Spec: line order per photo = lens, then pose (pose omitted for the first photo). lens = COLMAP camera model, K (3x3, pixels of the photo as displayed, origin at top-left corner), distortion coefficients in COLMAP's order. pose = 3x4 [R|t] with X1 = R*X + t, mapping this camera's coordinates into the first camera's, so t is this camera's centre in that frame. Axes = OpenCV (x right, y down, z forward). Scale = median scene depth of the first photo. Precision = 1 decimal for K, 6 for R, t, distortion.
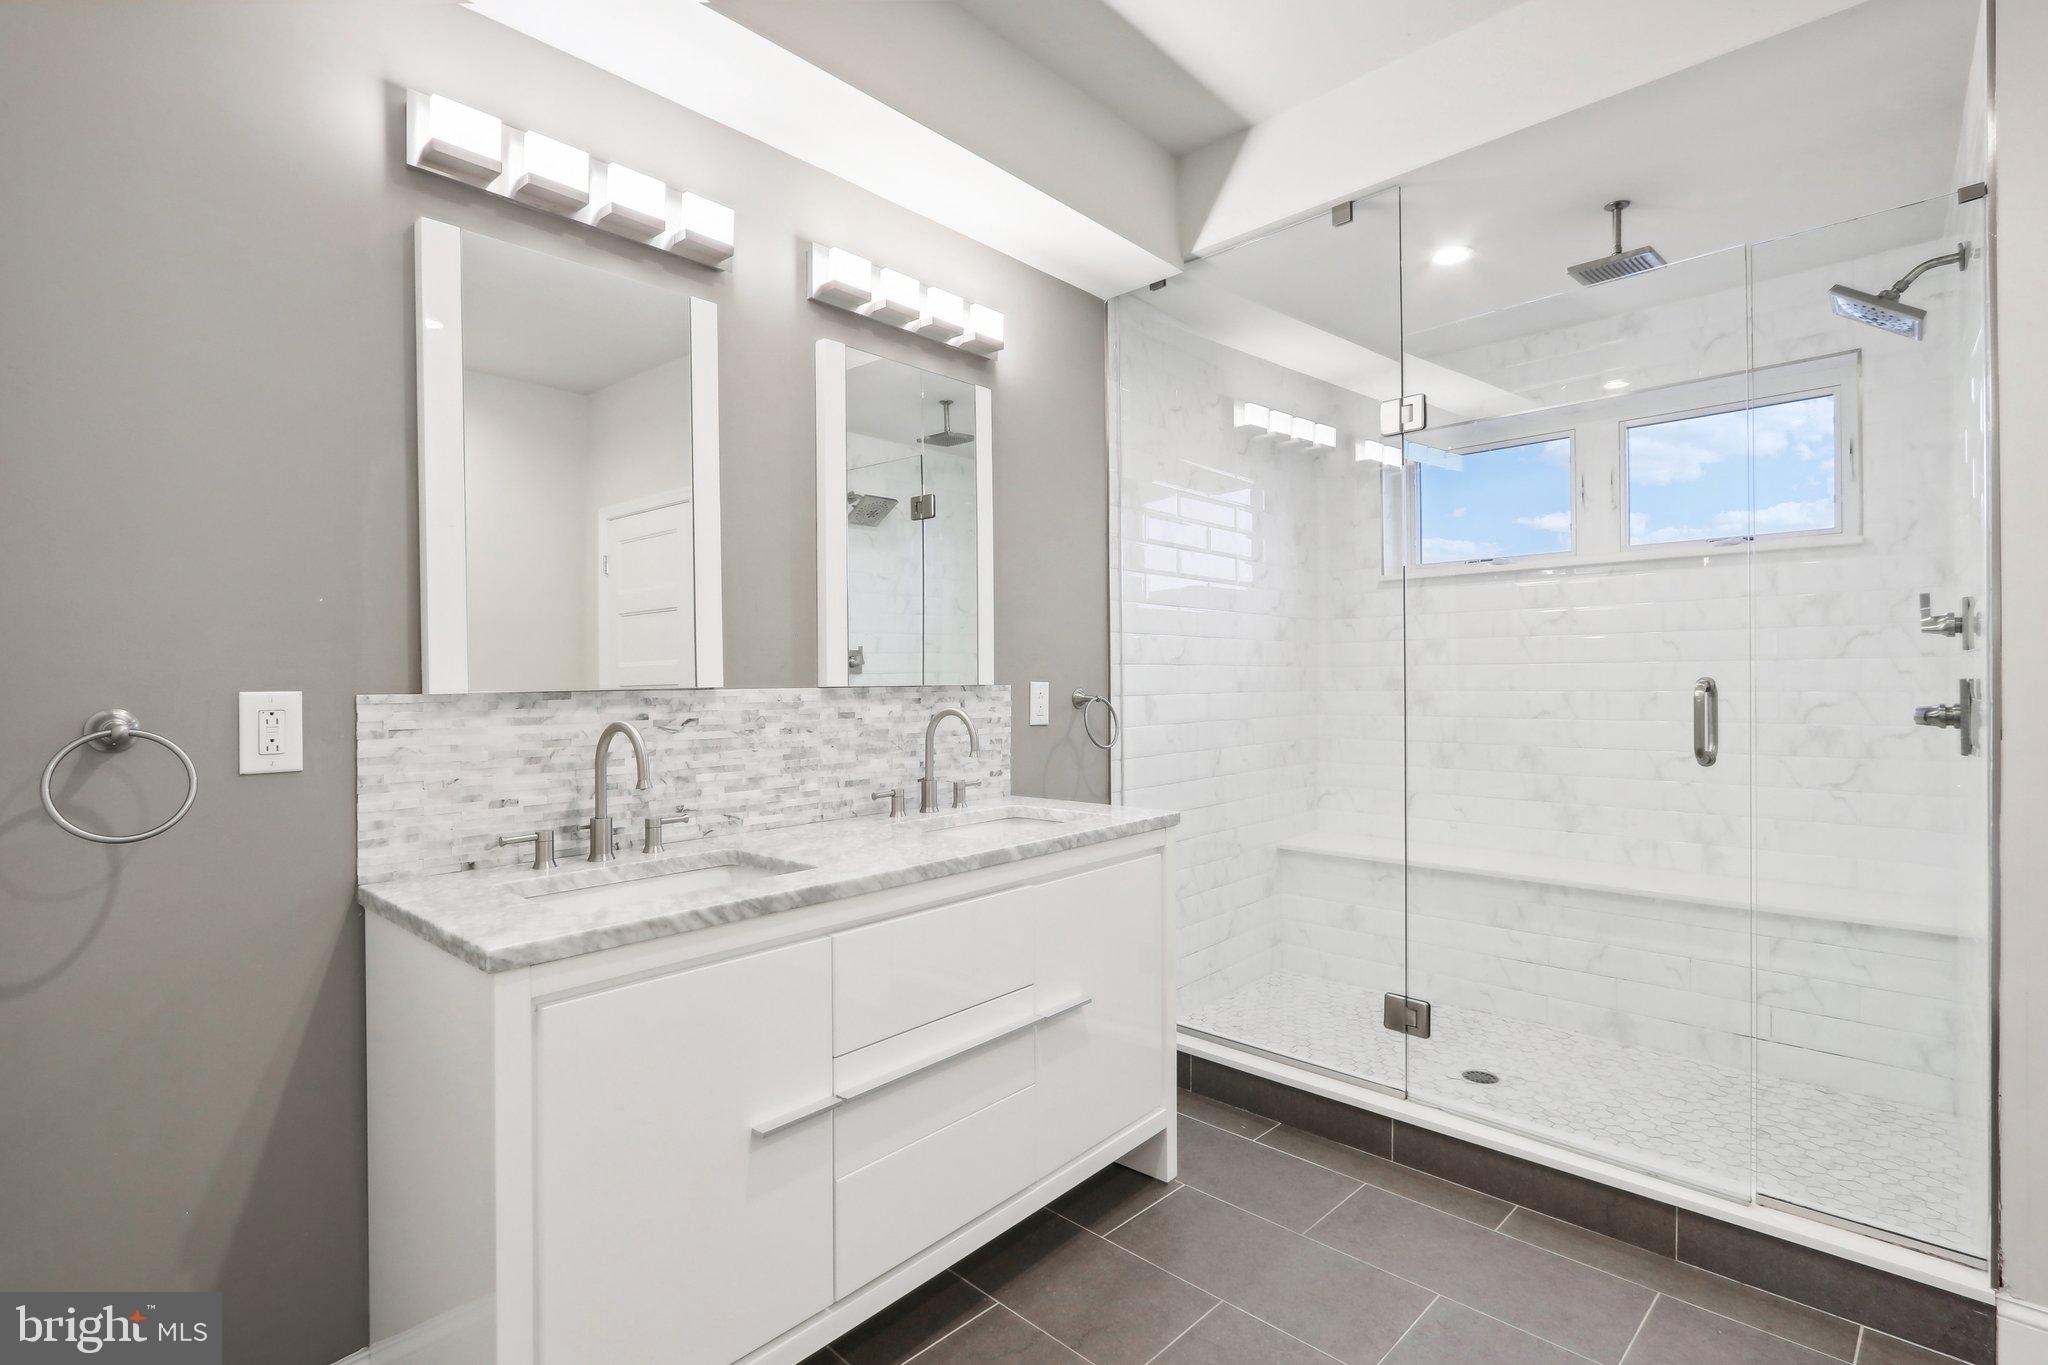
lens RADIAL K [[964.6, 0, 1028.9], [0, 964.6, 676.7], [0, 0, 1]] dist [-0.011386, -0.000547]
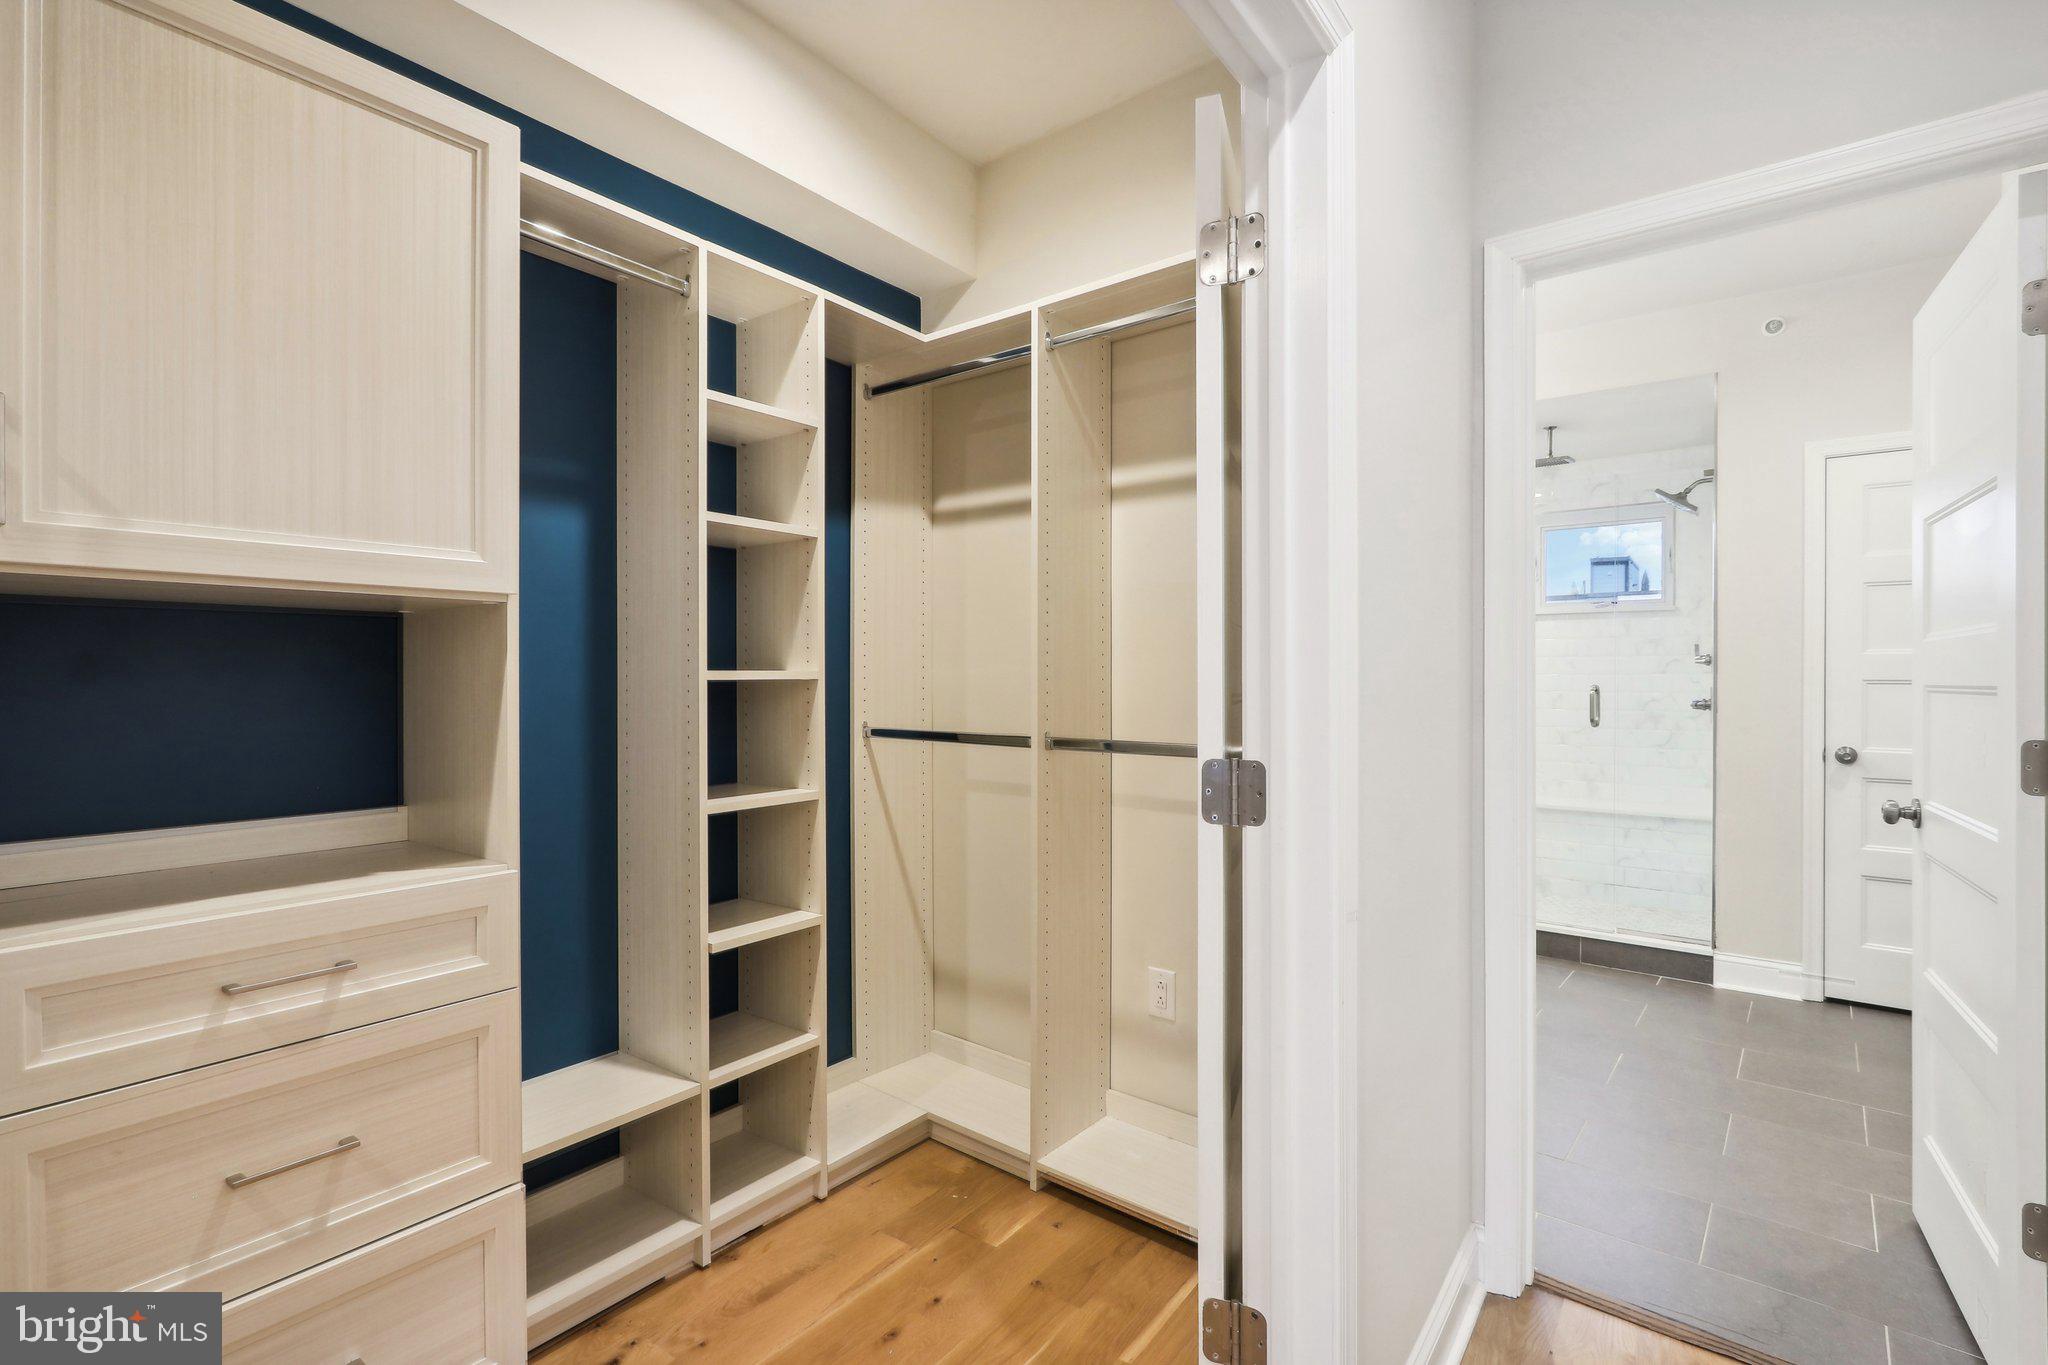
lens RADIAL K [[964.6, 0, 1035.2], [0, 964.6, 670.8], [0, 0, 1]] dist [-0.011386, -0.000547]
pose [[0.994642, 0.011208, 0.102767, -0.550856], [-0.010733, 0.999929, -0.005182, -0.004400], [-0.102817, 0.004052, 0.994692, -0.729090]]
